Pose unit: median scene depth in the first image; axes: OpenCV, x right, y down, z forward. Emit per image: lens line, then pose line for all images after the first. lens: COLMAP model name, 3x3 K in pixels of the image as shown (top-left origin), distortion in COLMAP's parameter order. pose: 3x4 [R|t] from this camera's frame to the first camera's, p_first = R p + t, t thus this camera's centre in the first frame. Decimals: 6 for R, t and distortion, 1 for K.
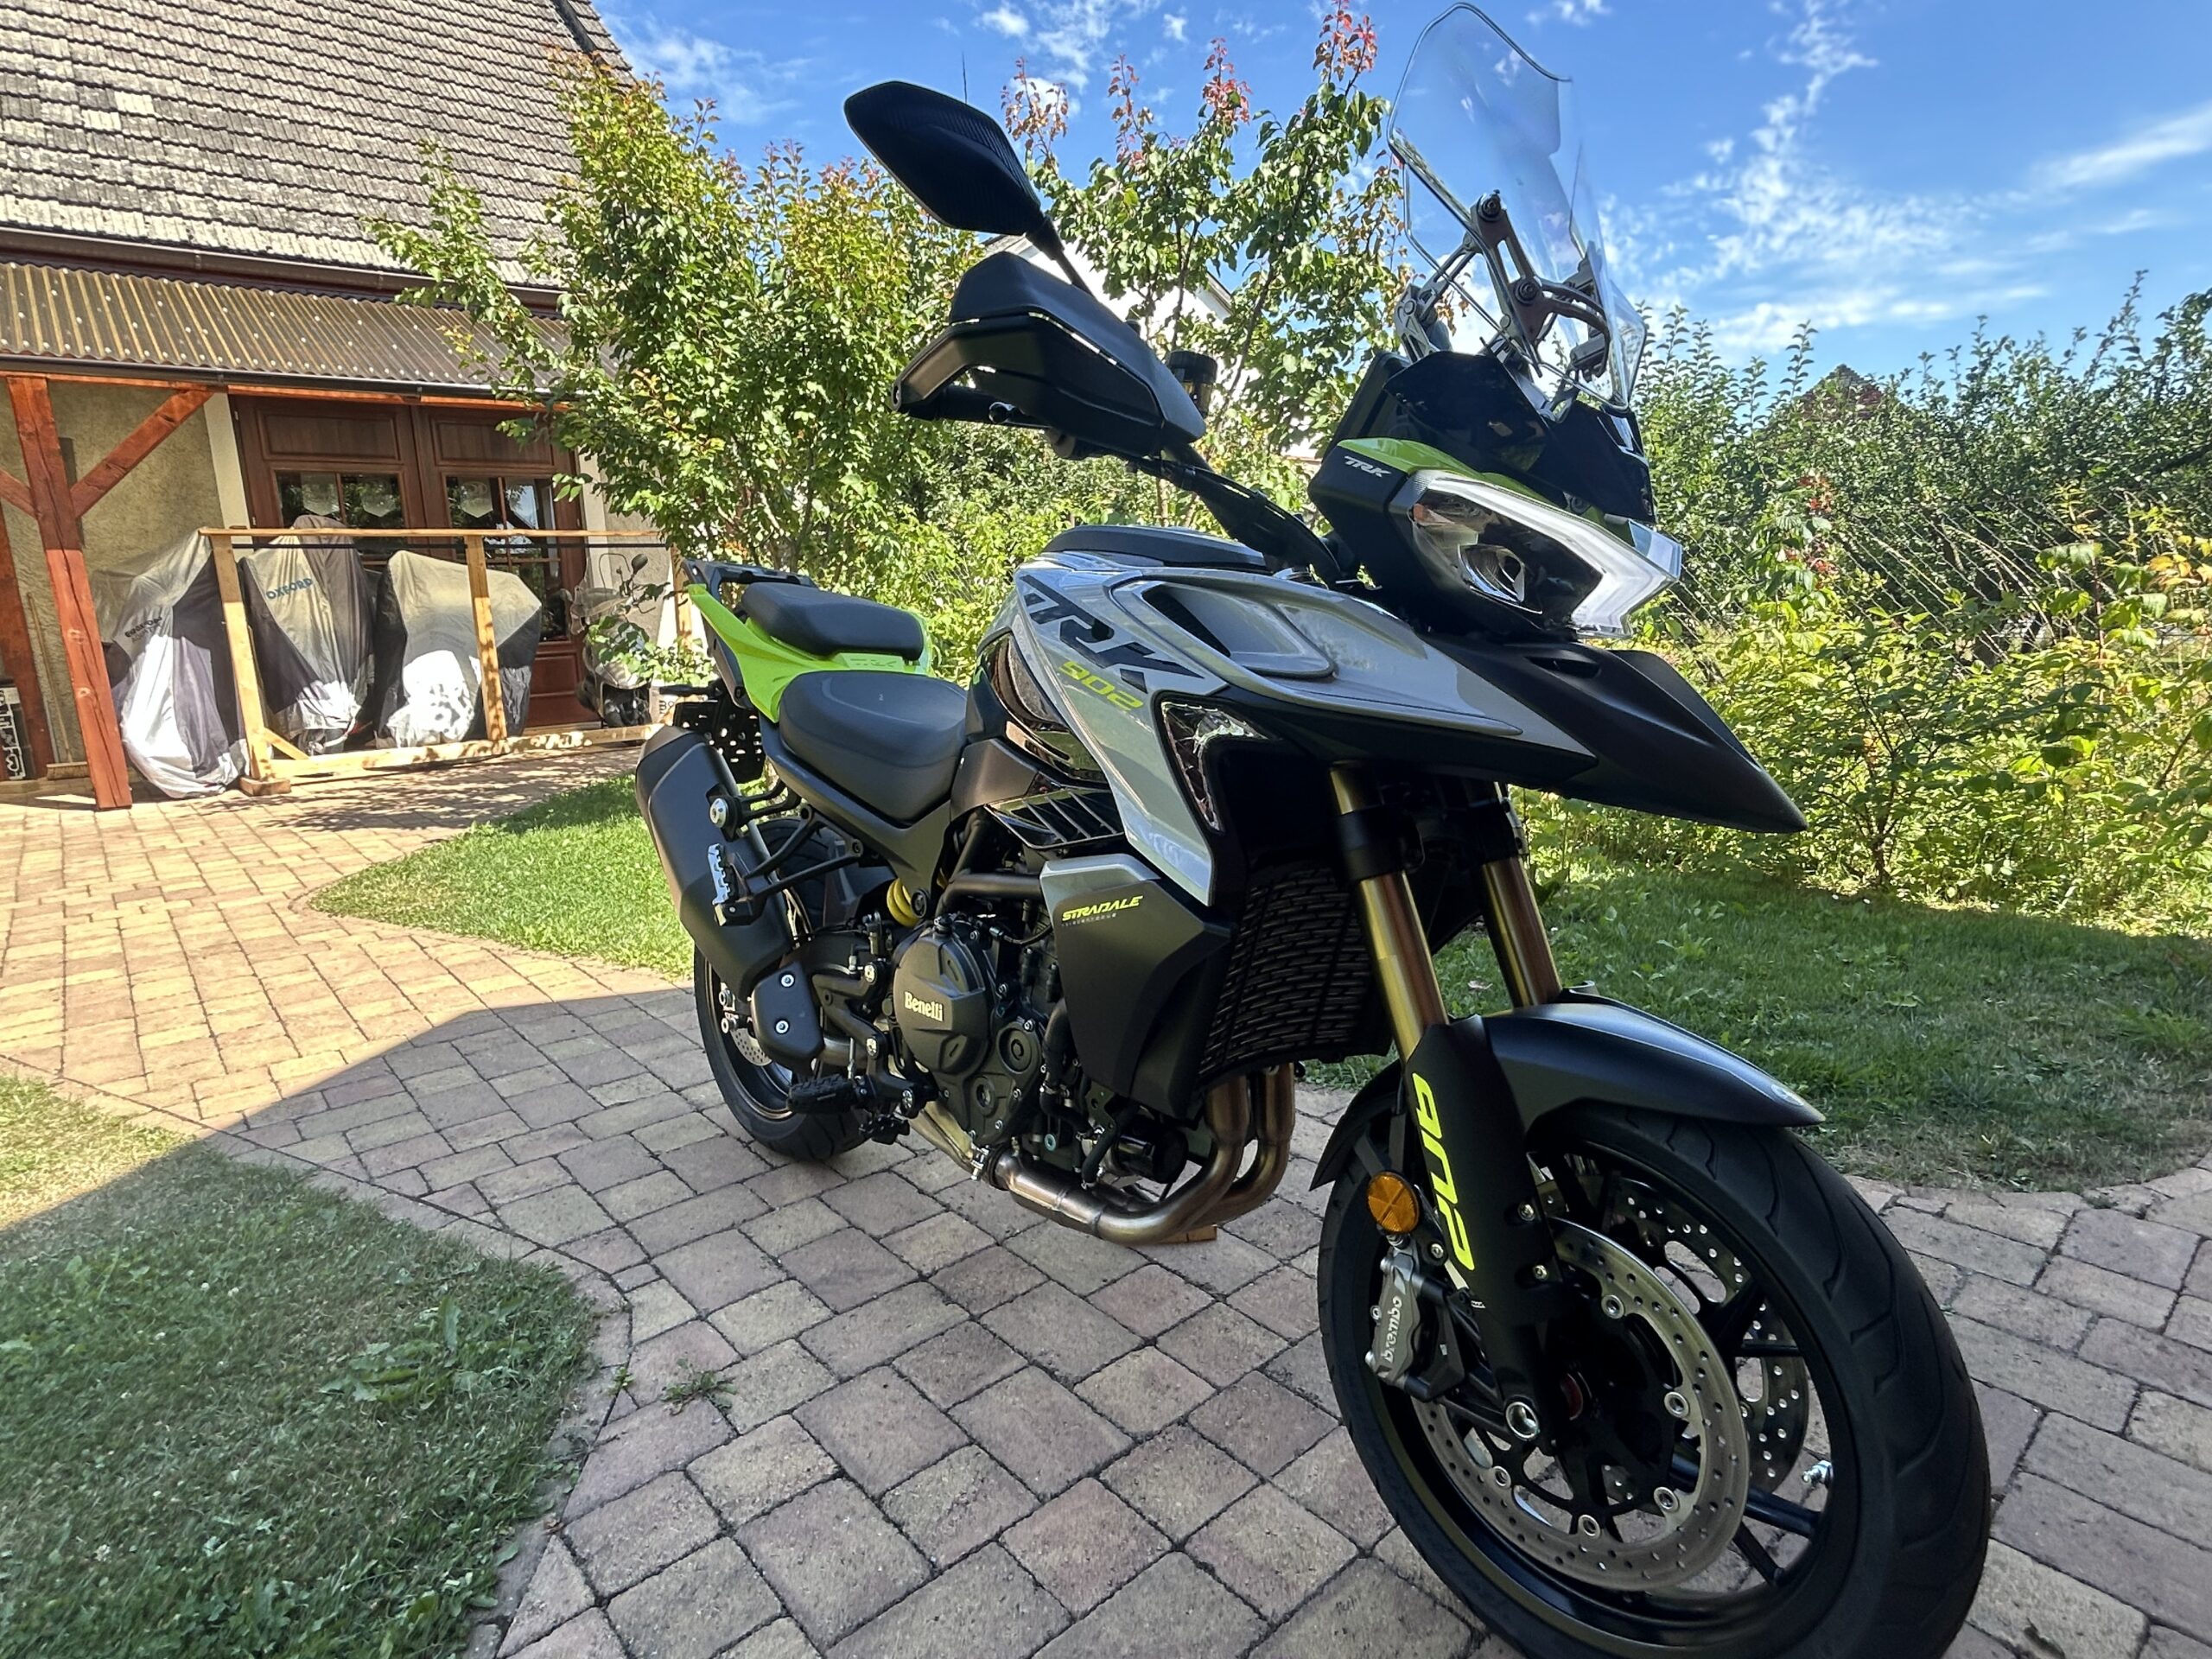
lens RADIAL K [[1200.3, 0, 1102.6], [0, 1200.3, 831.1], [0, 0, 1]] dist [-0.017684, 0.011482]
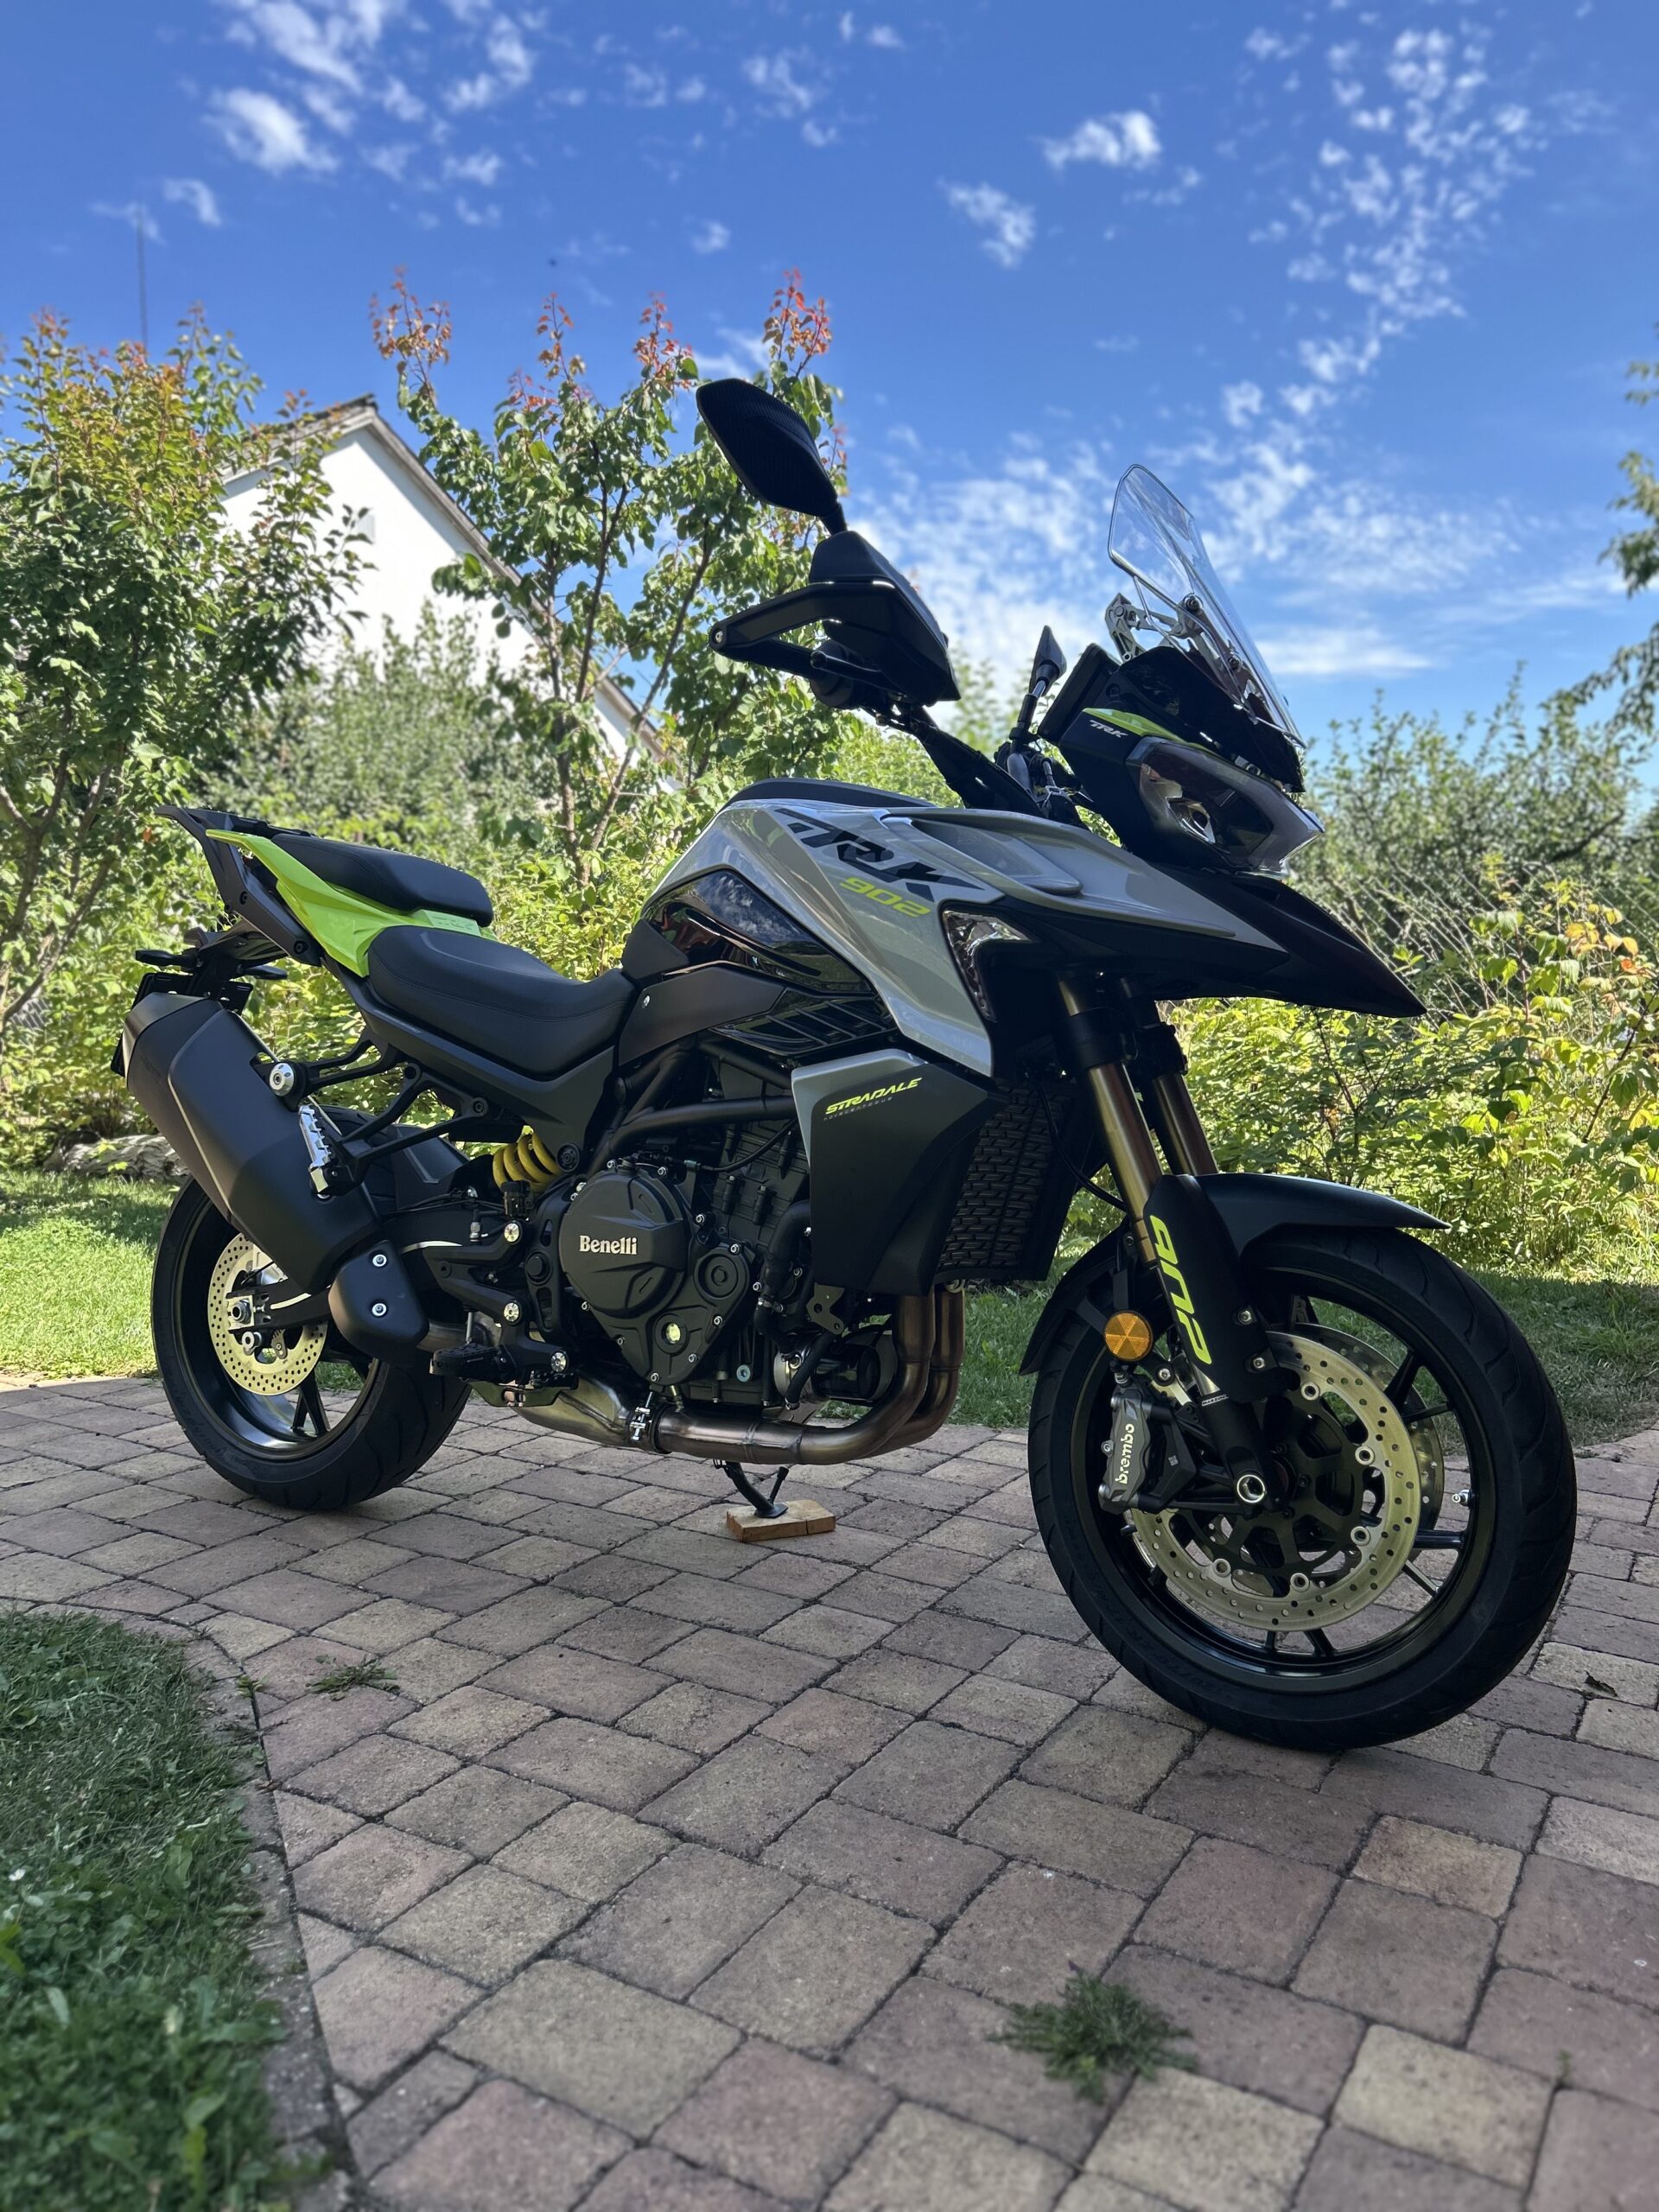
lens RADIAL K [[1673.2, 0, 831.5], [0, 1673.2, 1127.2], [0, 0, 1]] dist [0.030534, -0.036336]
pose [[0.949361, 0.014633, 0.313845, -0.337057], [0.019264, 0.994324, -0.104634, 0.163281], [-0.313595, 0.105382, 0.943691, -0.298873]]
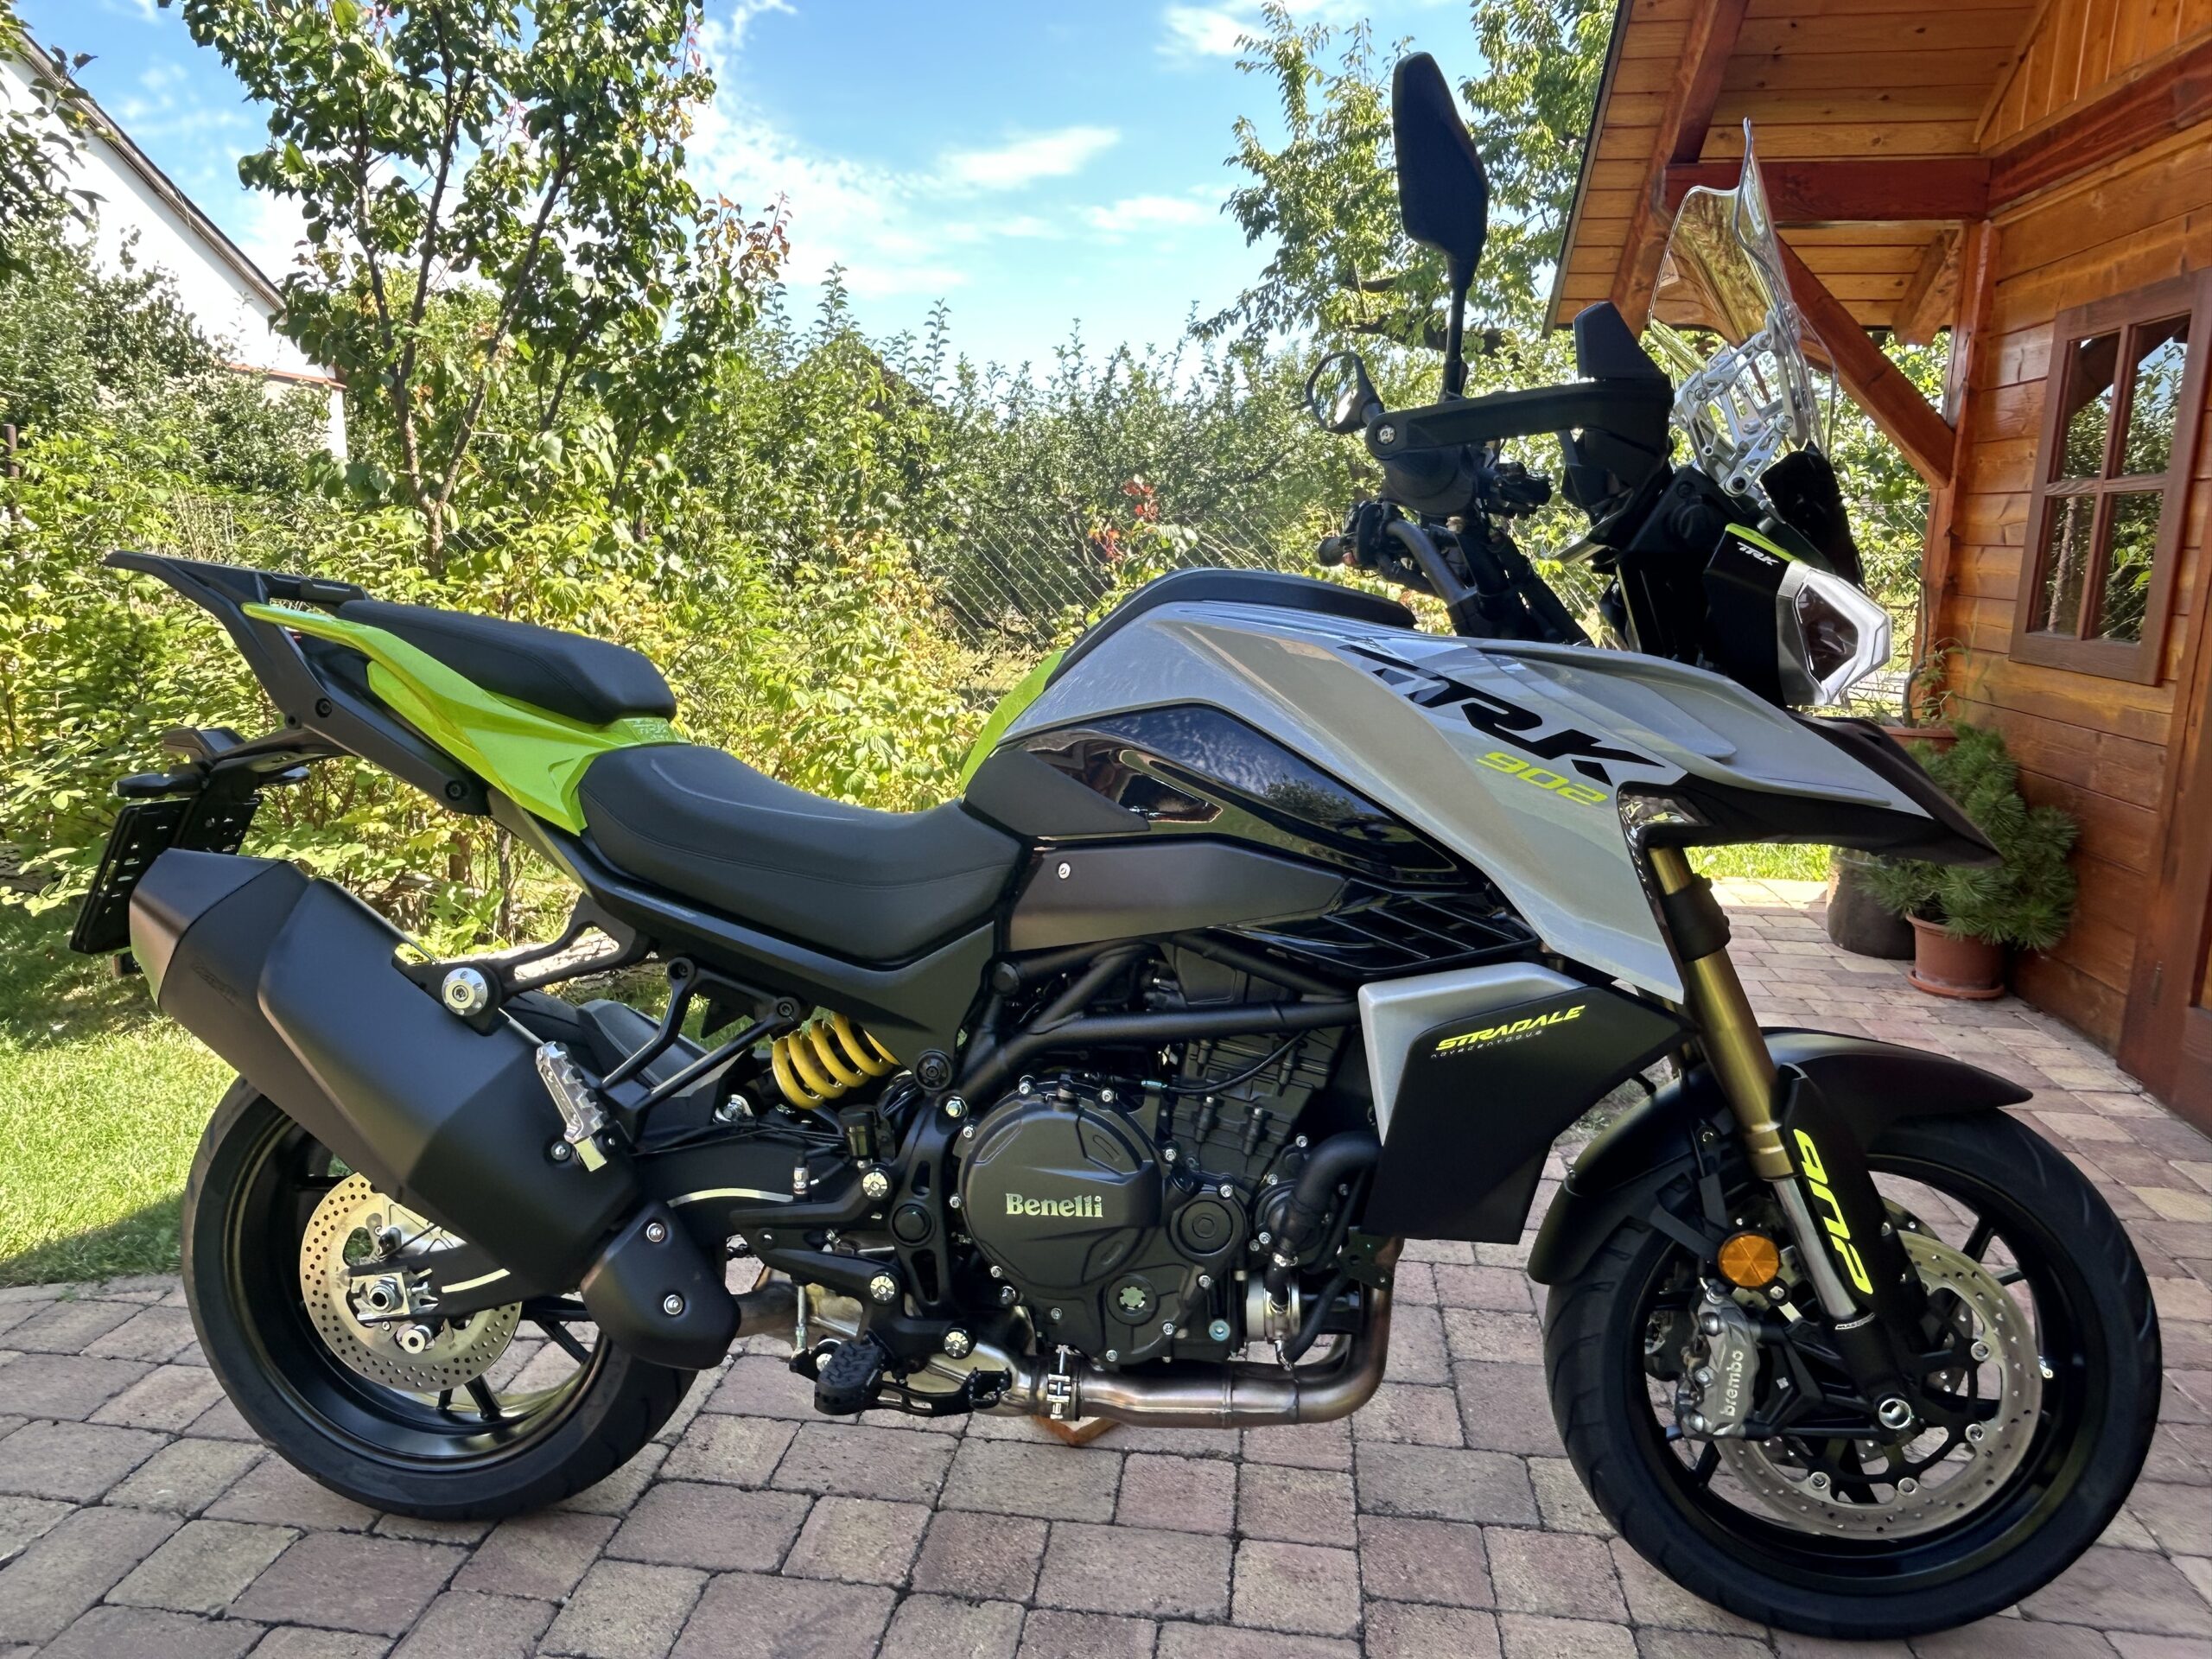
lens RADIAL K [[1466.6, 0, 1090.4], [0, 1466.6, 835.1], [0, 0, 1]] dist [-0.013805, 0.010041]
pose [[0.750412, -0.092206, 0.654507, -0.582963], [0.098869, 0.994740, 0.026782, -0.085700], [-0.653534, 0.044613, 0.755581, 0.242072]]
